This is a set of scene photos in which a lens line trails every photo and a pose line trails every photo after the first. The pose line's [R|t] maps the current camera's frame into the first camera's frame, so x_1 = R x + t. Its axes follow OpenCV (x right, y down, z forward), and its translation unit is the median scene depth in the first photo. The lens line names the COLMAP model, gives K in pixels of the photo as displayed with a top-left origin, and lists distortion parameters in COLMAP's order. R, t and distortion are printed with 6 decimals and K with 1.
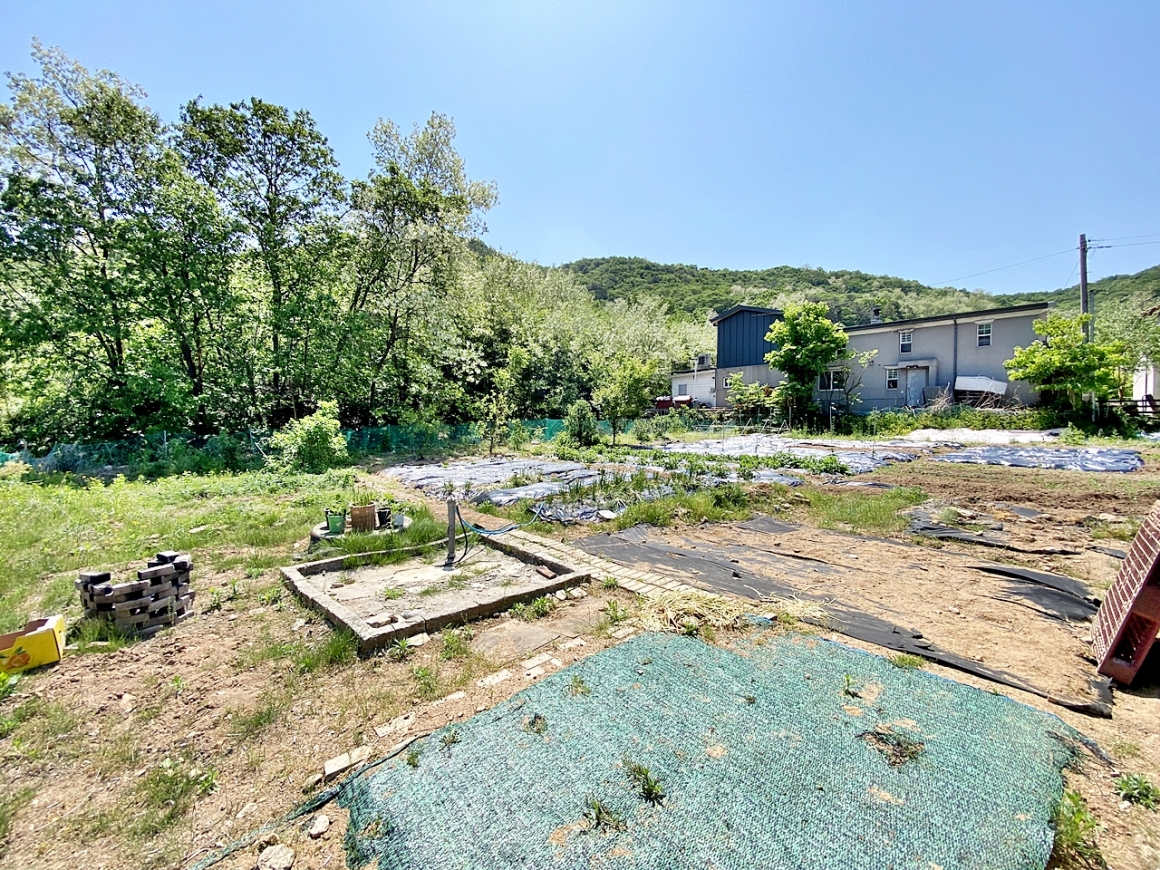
lens RADIAL K [[468.2, 0, 580.0], [0, 468.2, 430.6], [0, 0, 1]] dist [0.017111, -0.018481]
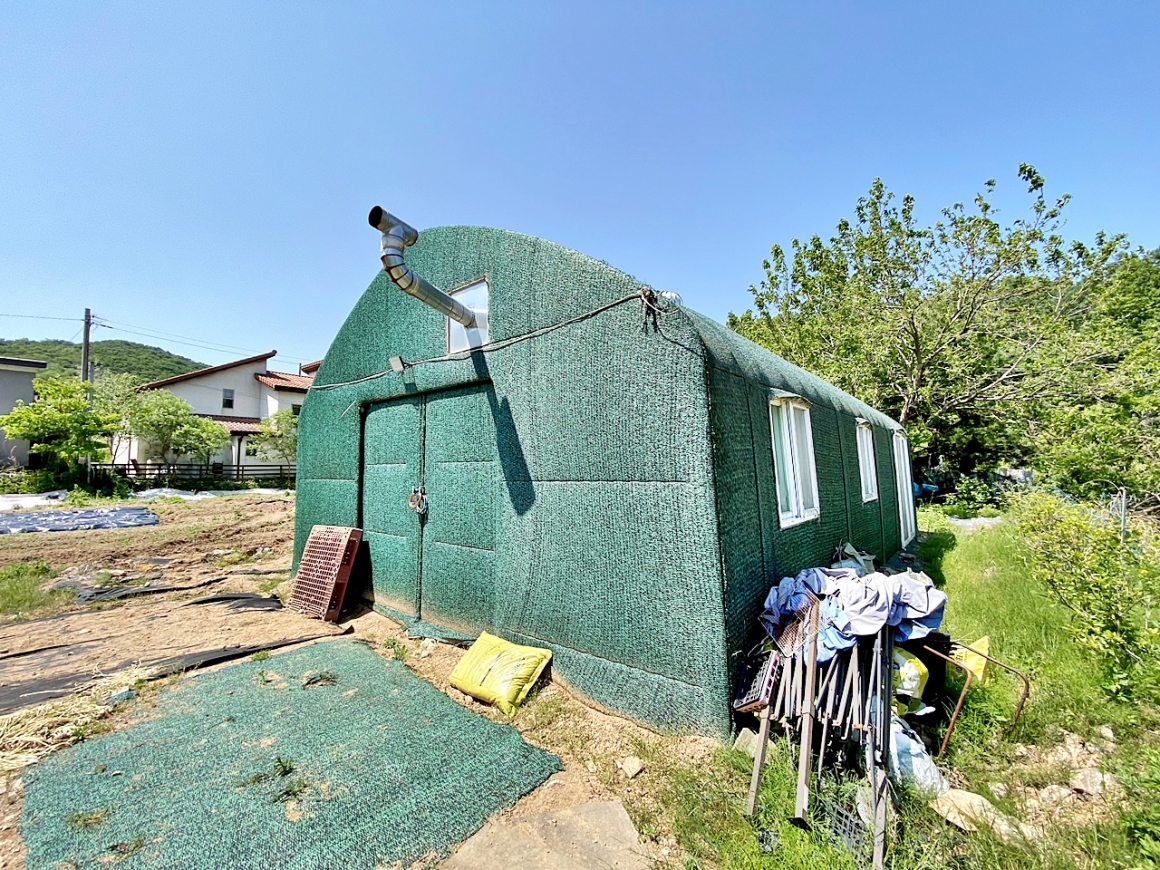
lens RADIAL K [[468.2, 0, 577.0], [0, 468.2, 425.2], [0, 0, 1]] dist [0.017111, -0.018481]
pose [[-0.130740, 0.100397, 0.986320, -0.448569], [0.041054, 0.994554, -0.095794, -0.014615], [-0.990566, 0.027968, -0.134150, 0.108906]]
